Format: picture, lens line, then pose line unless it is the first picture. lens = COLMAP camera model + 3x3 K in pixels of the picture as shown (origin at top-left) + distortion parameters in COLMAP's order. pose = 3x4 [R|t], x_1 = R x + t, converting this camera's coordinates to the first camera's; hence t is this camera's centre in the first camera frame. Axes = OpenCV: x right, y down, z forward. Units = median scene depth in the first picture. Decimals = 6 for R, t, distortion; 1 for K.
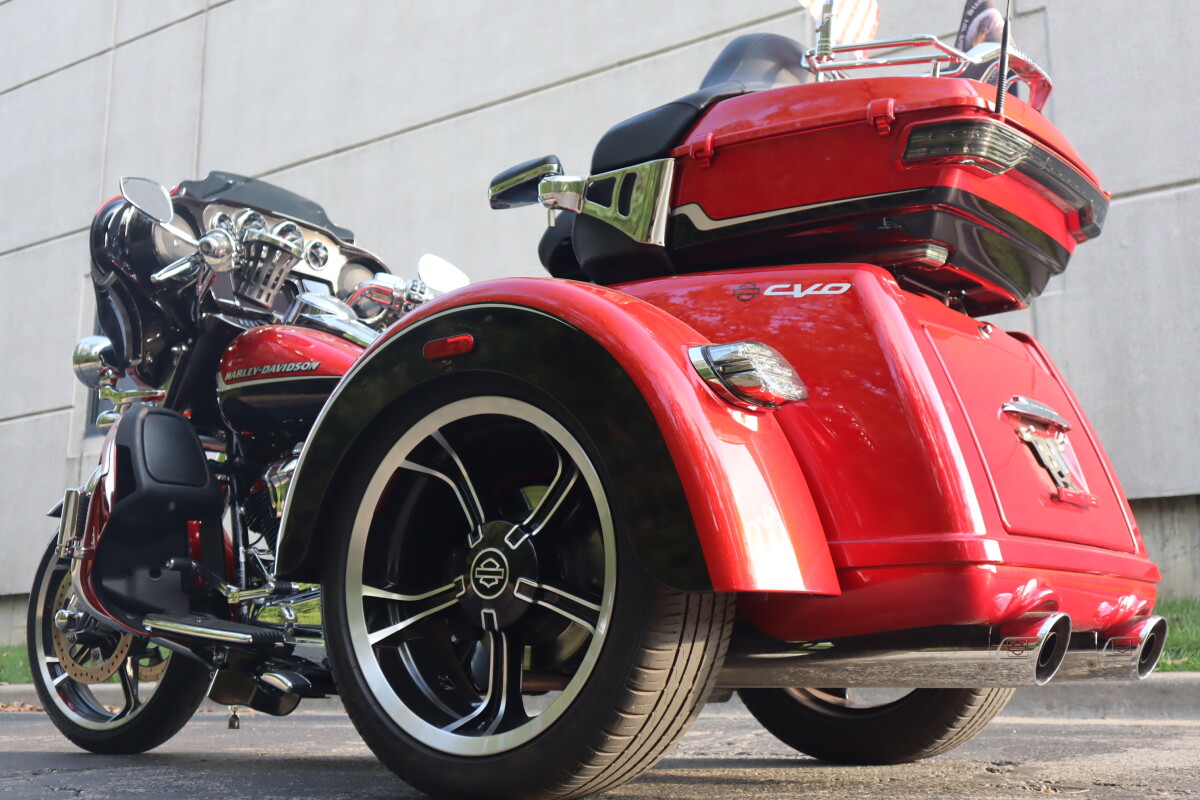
lens RADIAL K [[1448.5, 0, 600.0], [0, 1448.5, 400.0], [0, 0, 1]] dist [0.022011, 0.060499]
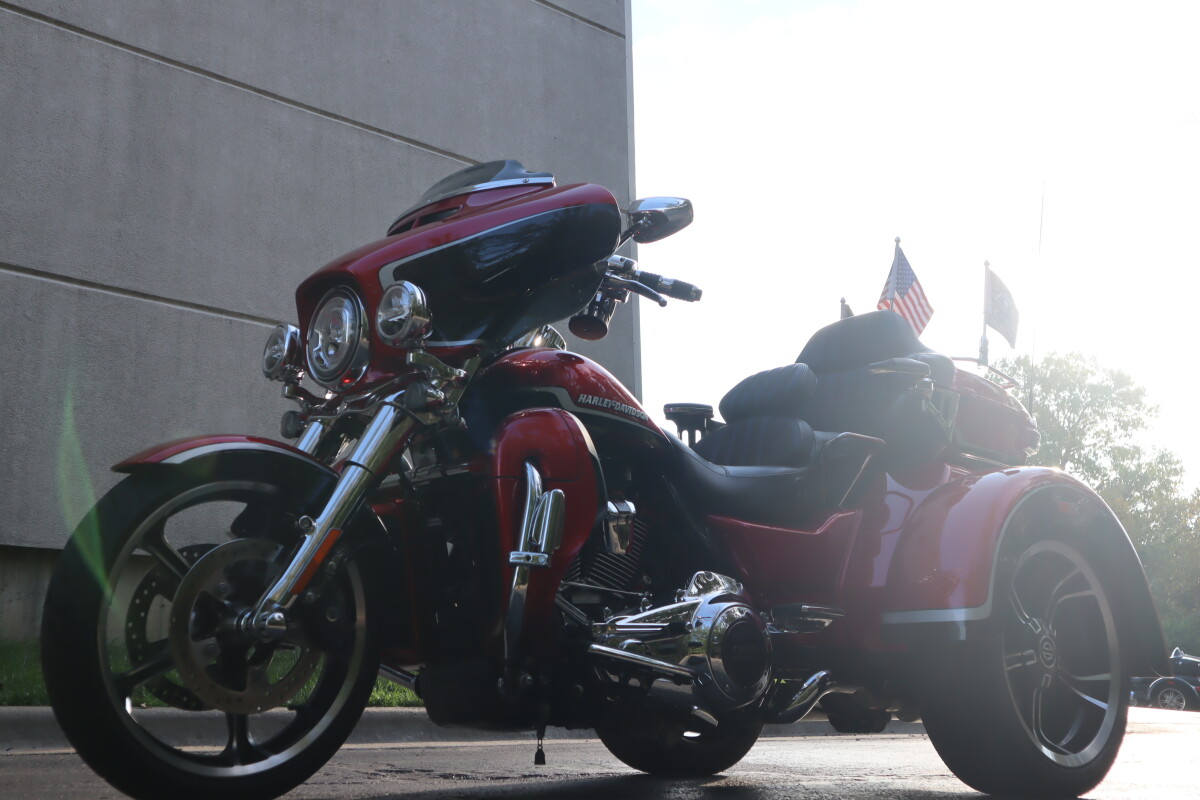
lens RADIAL K [[1283.7, 0, 600.0], [0, 1283.7, 400.0], [0, 0, 1]] dist [-0.012009, 0.011614]
pose [[0.241013, 0.242030, 0.939859, -0.999612], [-0.194995, 0.960734, -0.197402, 0.143799], [-0.950731, -0.135691, 0.278744, 0.702725]]
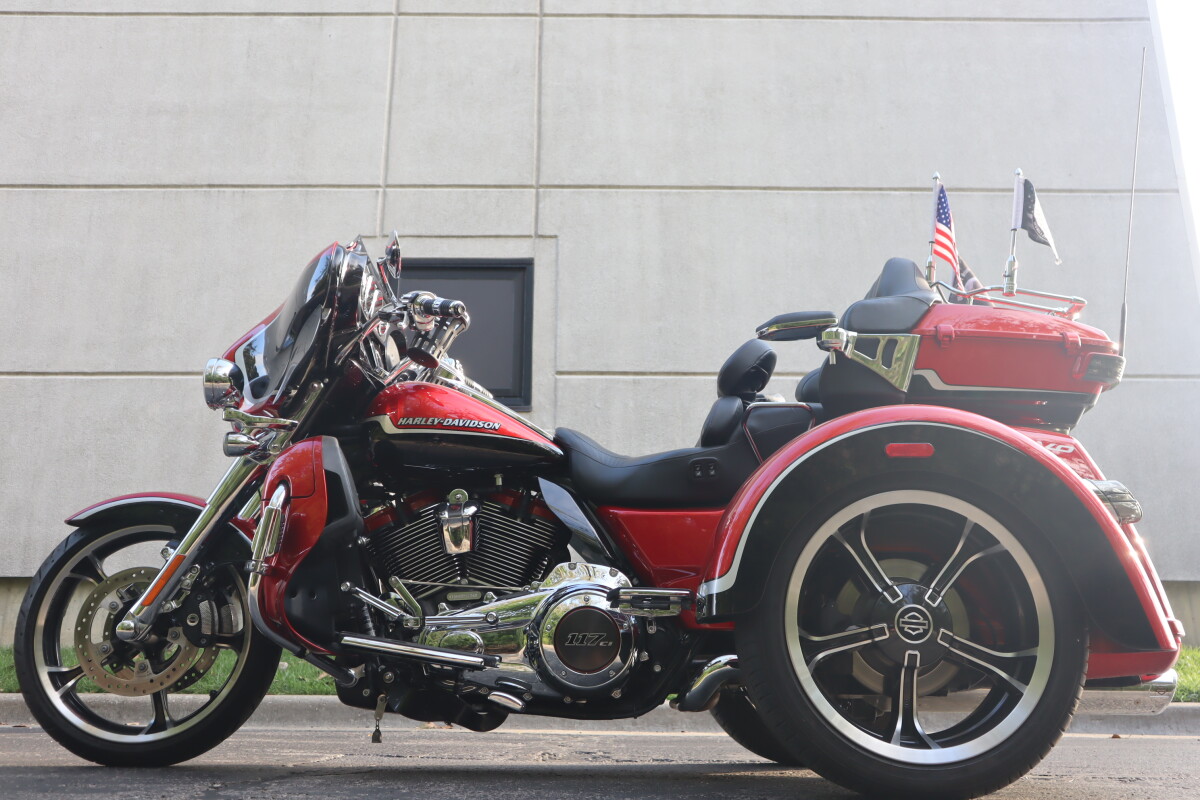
lens RADIAL K [[1075.4, 0, 600.0], [0, 1075.4, 400.0], [0, 0, 1]] dist [-0.072989, 0.122109]
pose [[0.815523, 0.172731, 0.552347, -0.558975], [-0.126084, 0.984523, -0.121723, 0.046191], [-0.564824, 0.029626, 0.824680, 0.221718]]
